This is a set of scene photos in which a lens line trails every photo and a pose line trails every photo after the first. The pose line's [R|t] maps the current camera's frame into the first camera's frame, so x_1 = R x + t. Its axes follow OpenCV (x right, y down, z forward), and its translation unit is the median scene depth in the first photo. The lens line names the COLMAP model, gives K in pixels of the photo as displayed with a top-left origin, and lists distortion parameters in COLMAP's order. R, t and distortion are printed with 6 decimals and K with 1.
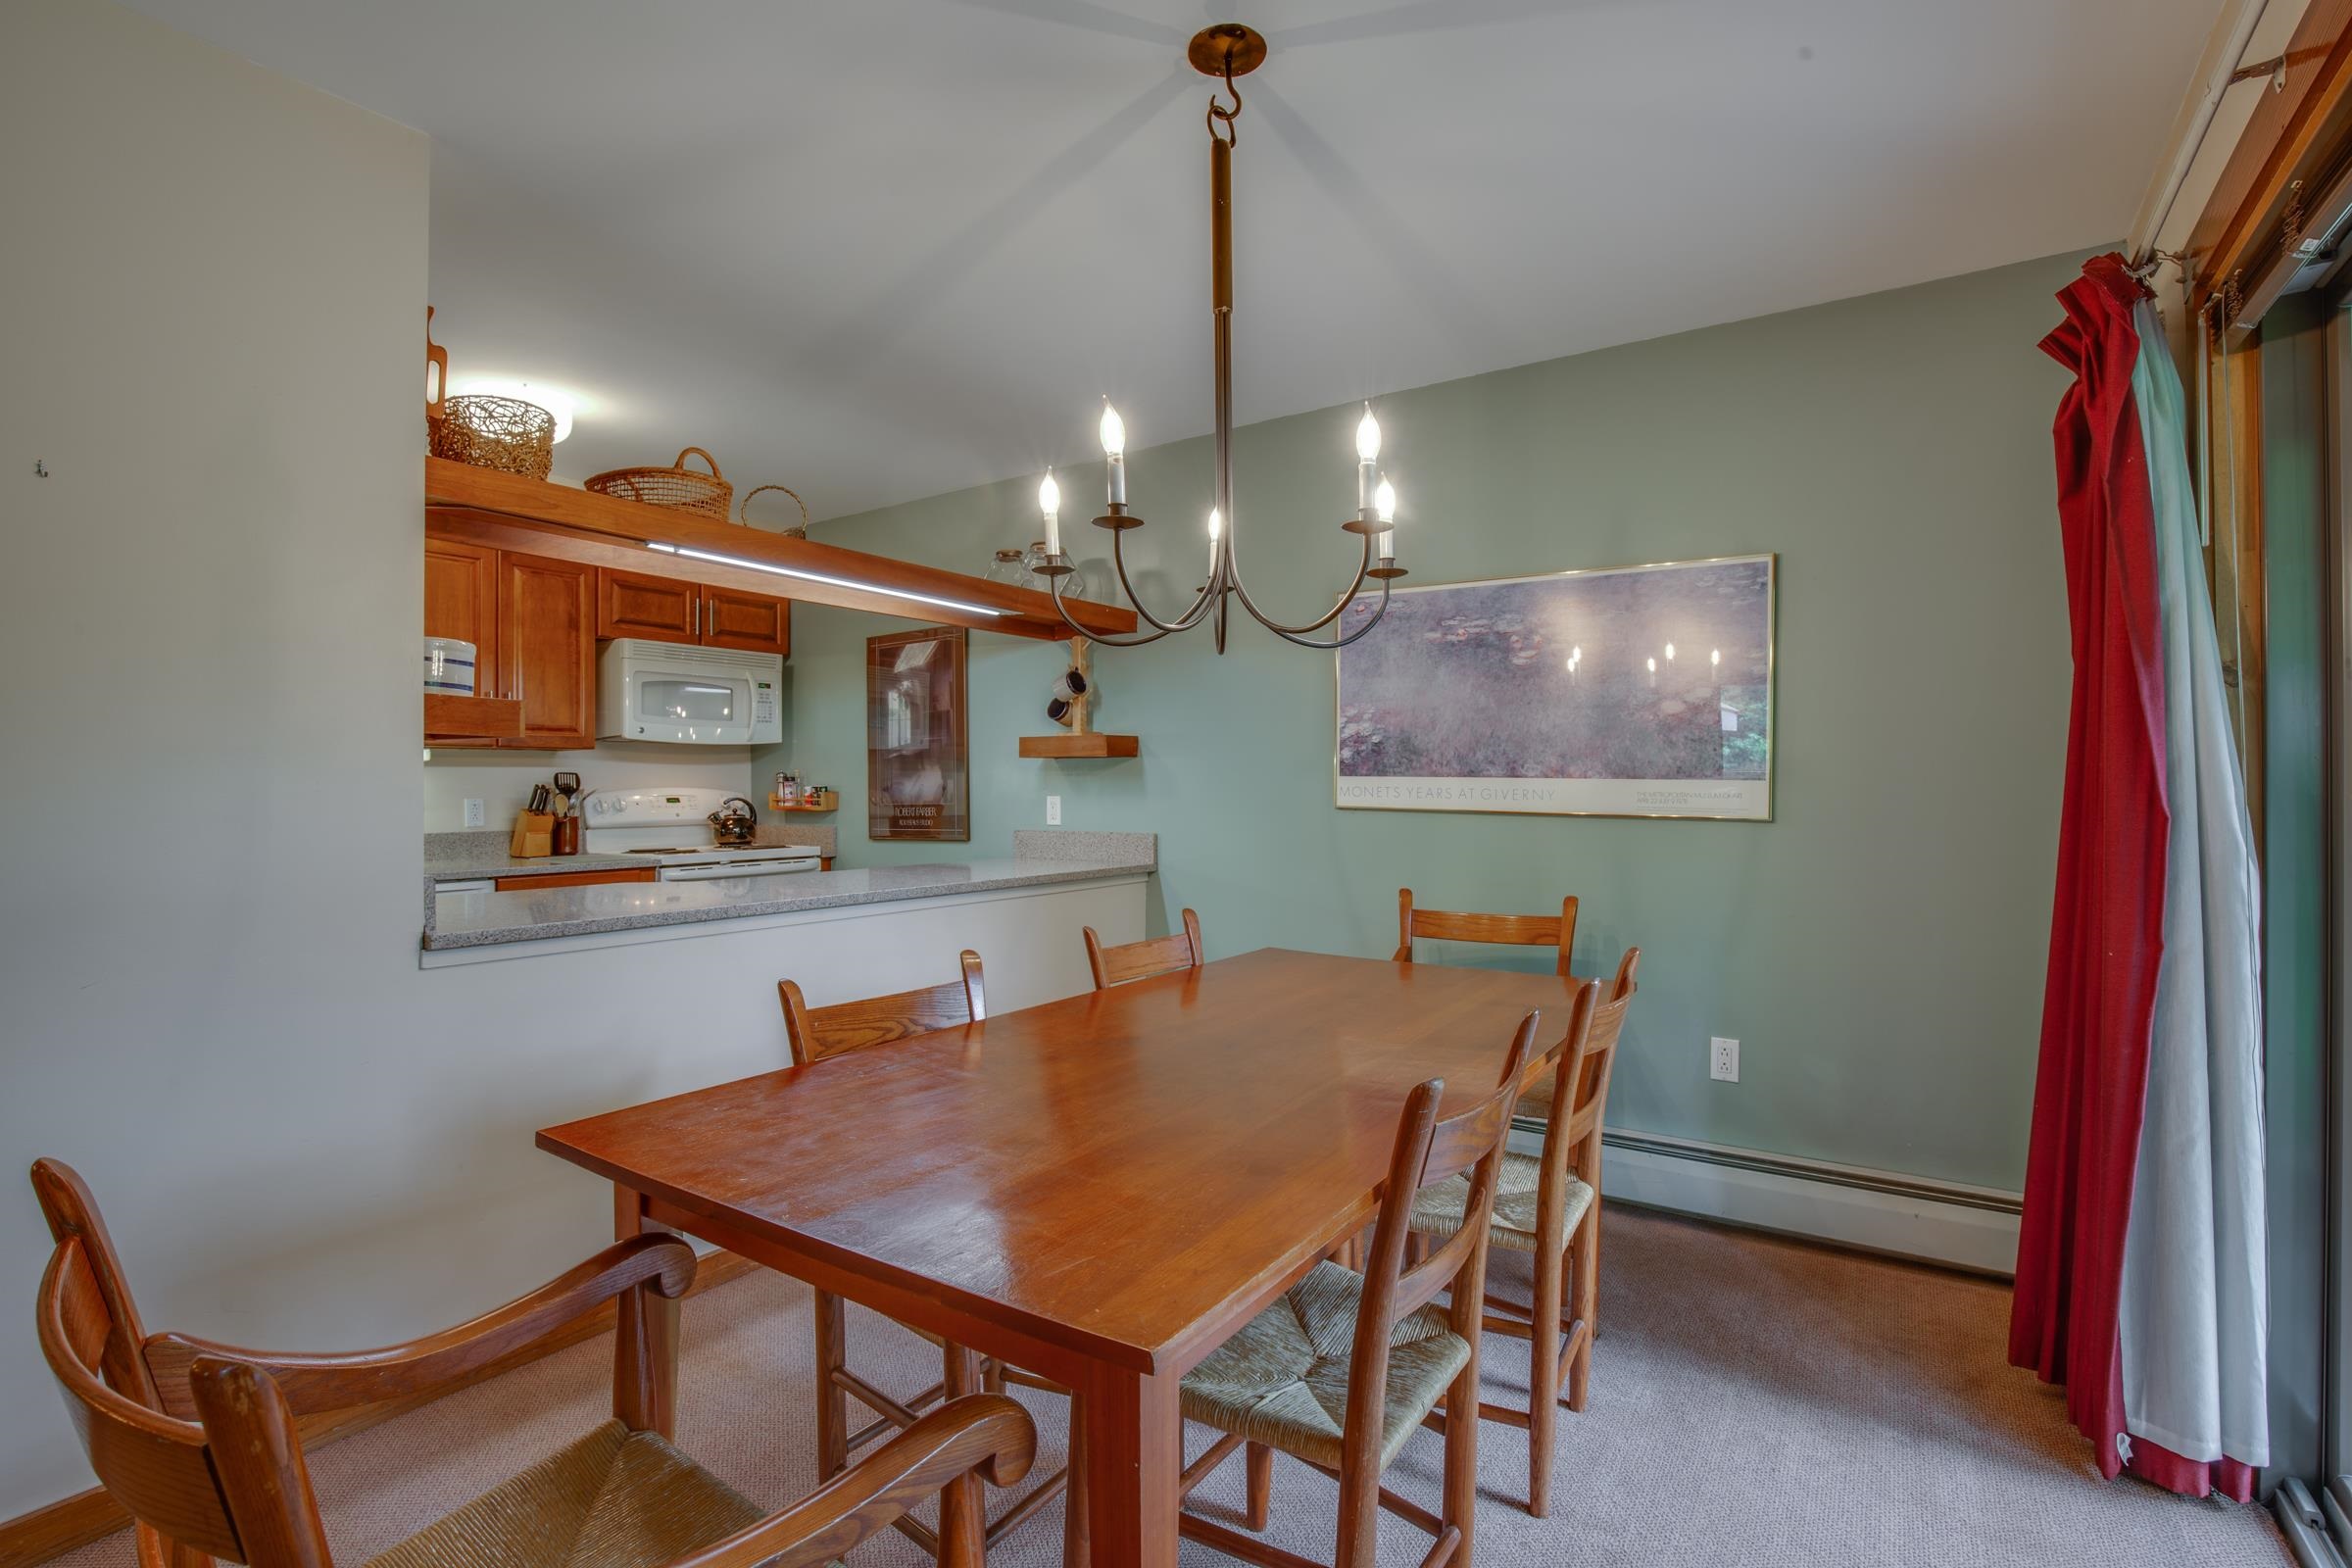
lens RADIAL K [[1085.4, 0, 1176.0], [0, 1085.4, 784.0], [0, 0, 1]] dist [-0.034776, 0.010607]
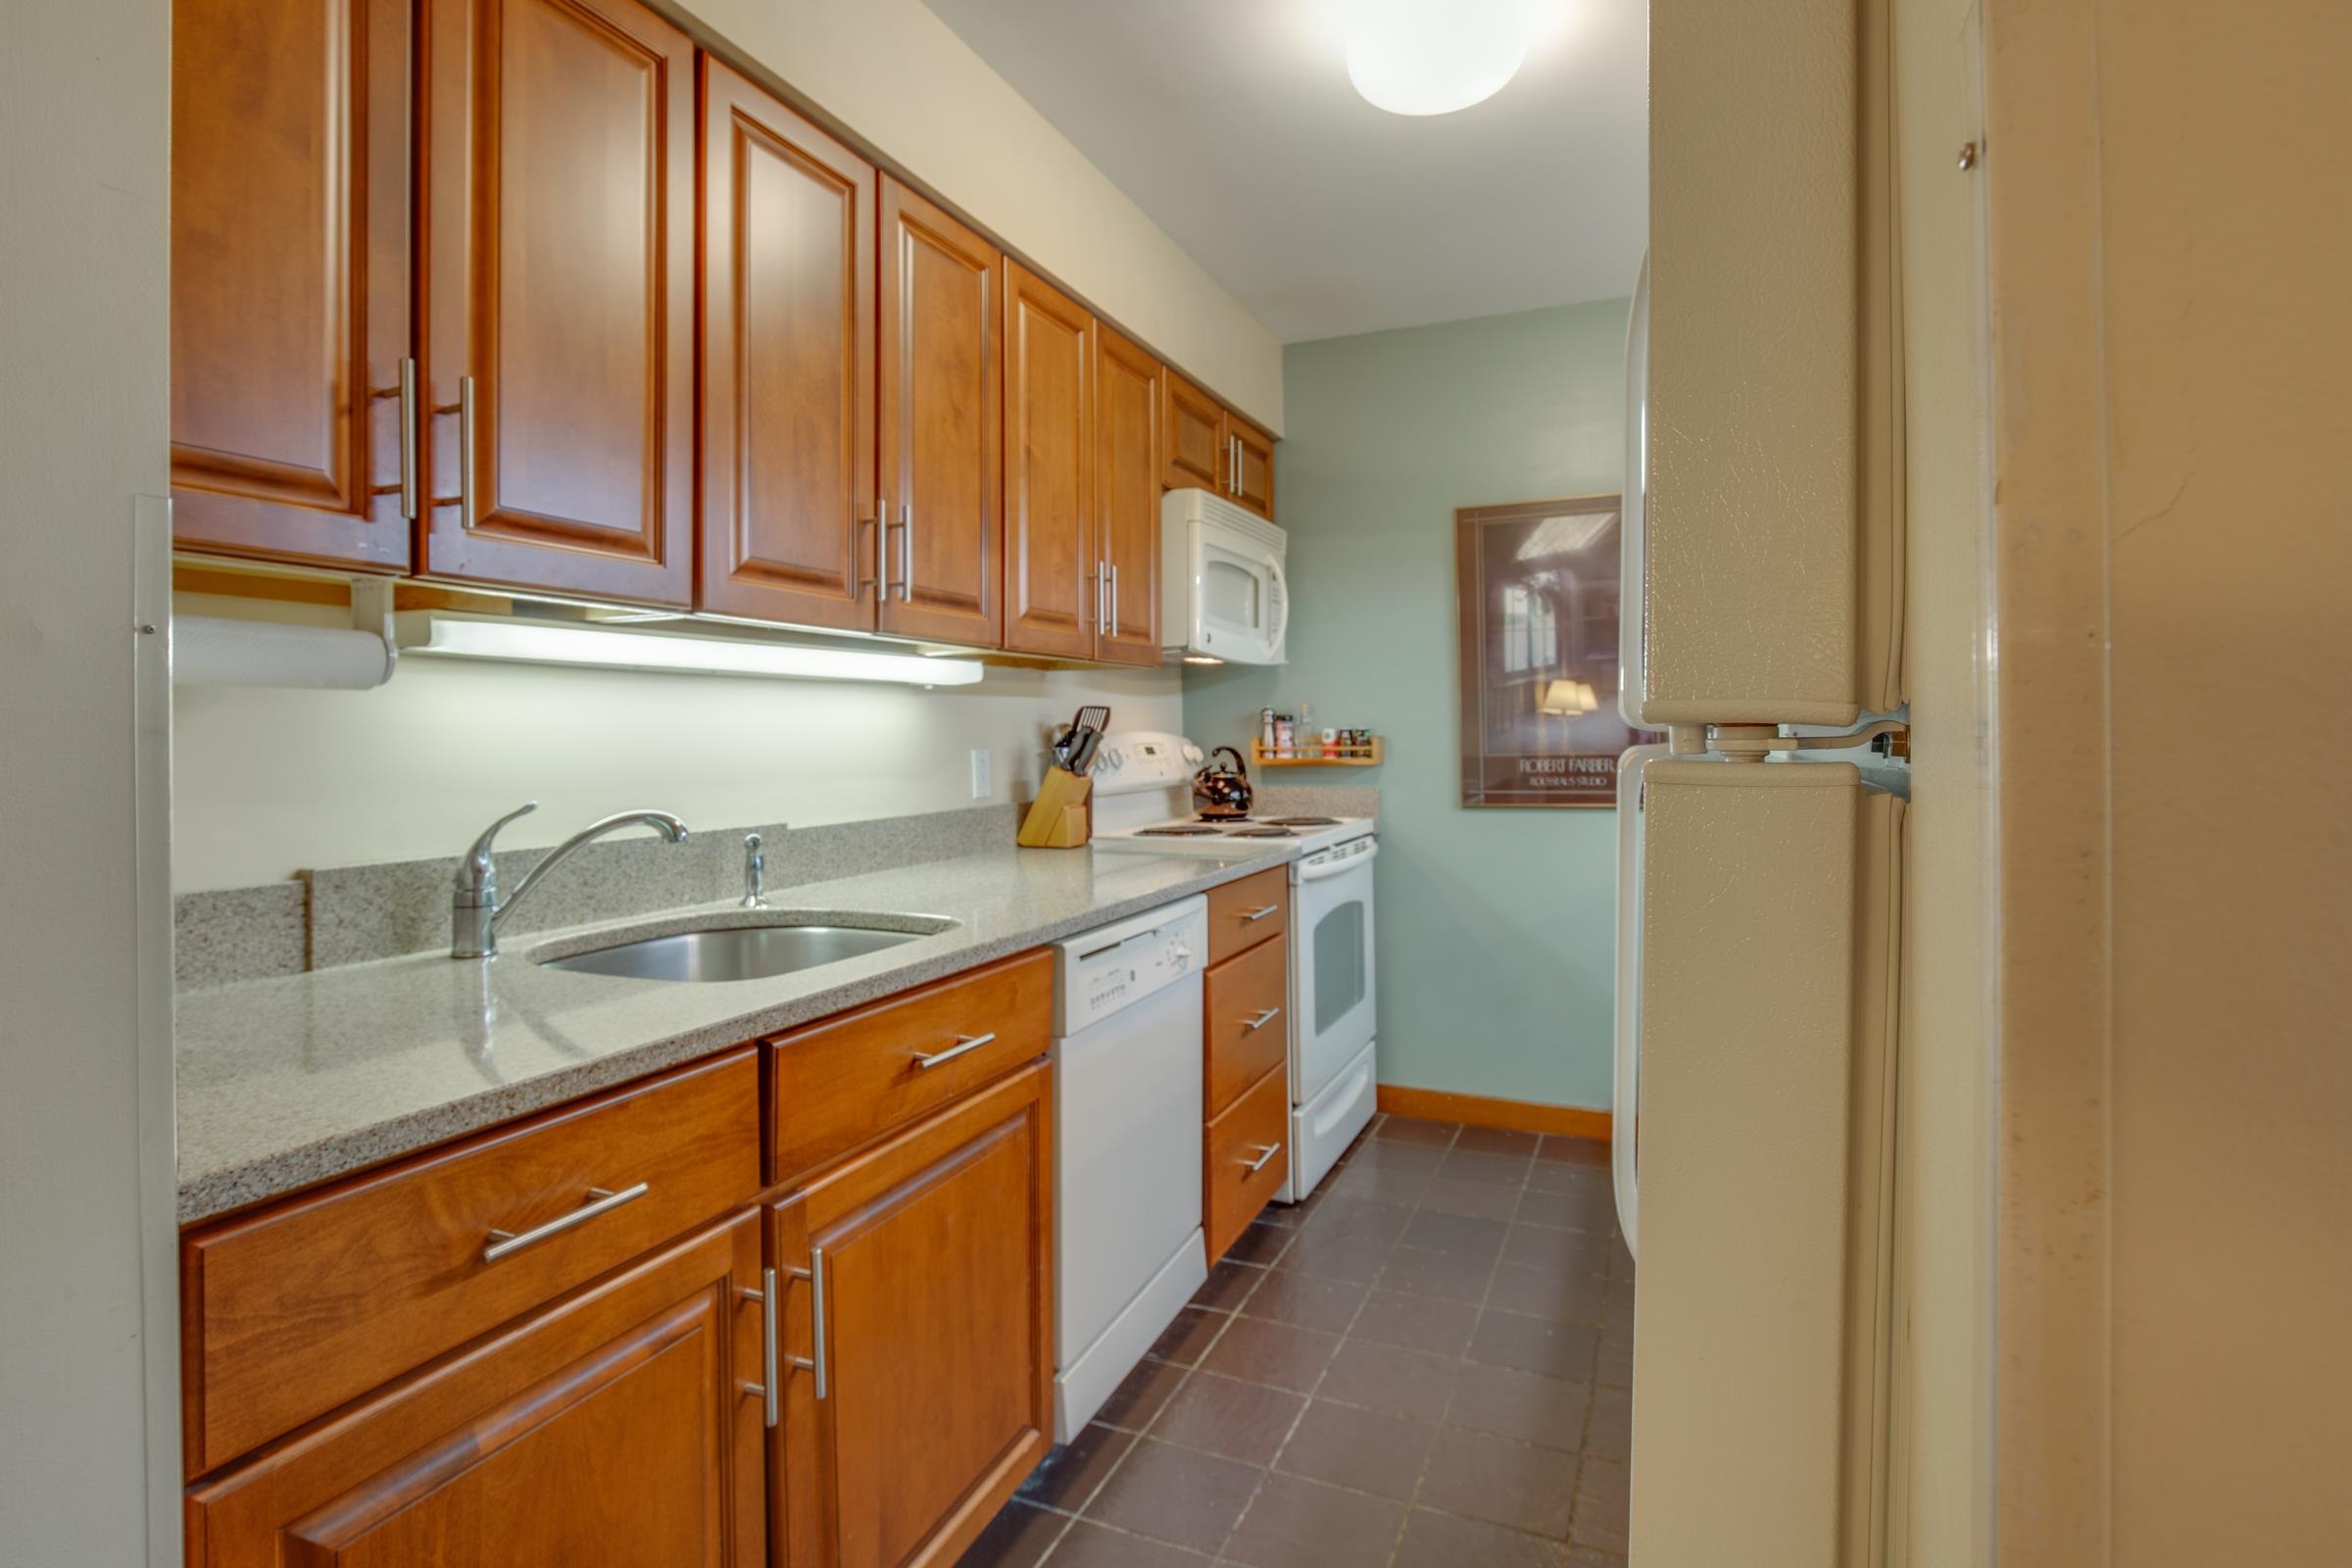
lens RADIAL K [[1154.6, 0, 1176.3], [0, 1154.6, 731.3], [0, 0, 1]] dist [-0.001842, -0.000127]
pose [[0.984152, -0.003894, 0.177285, -0.602400], [0.003505, 0.999991, 0.002507, 0.001618], [-0.177293, -0.001845, 0.984156, 0.329505]]
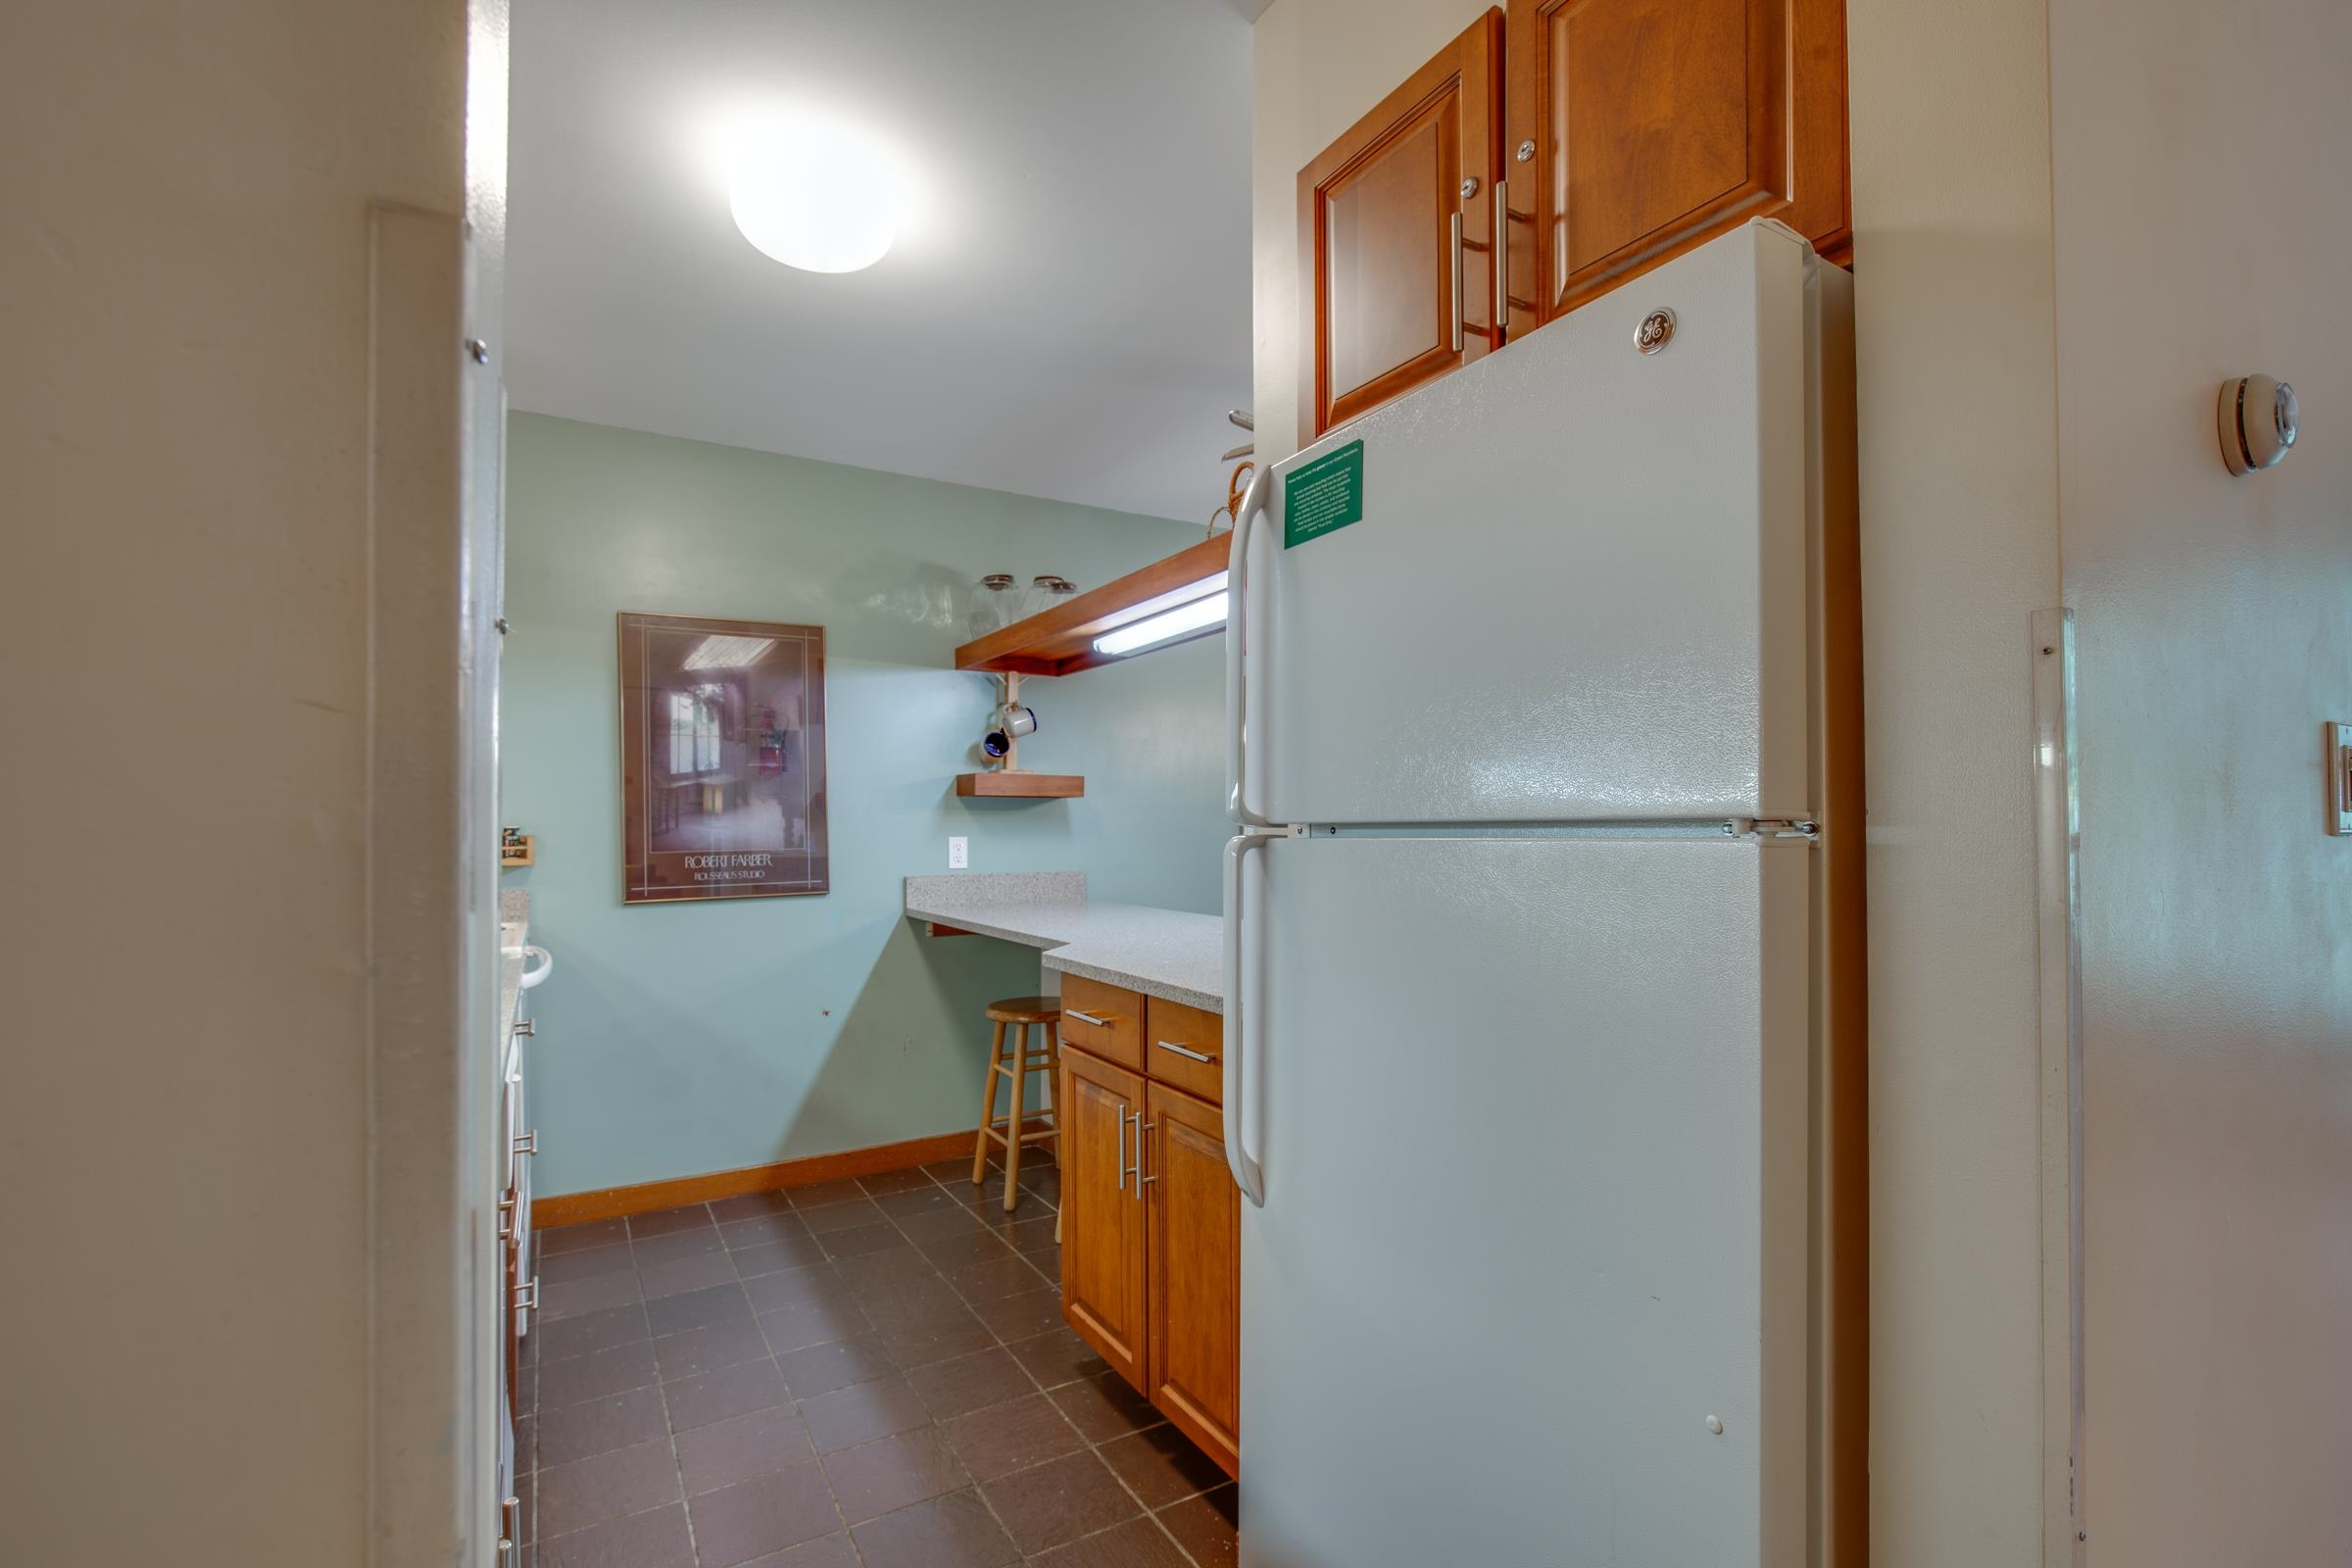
lens RADIAL K [[1042.5, 0, 1142.7], [0, 1042.5, 819.5], [0, 0, 1]] dist [-0.002003, -0.000654]
pose [[0.441728, 0.003767, 0.897141, -0.752772], [0.001937, 0.999985, -0.005153, 0.001325], [-0.897147, 0.004014, 0.441714, 0.421254]]
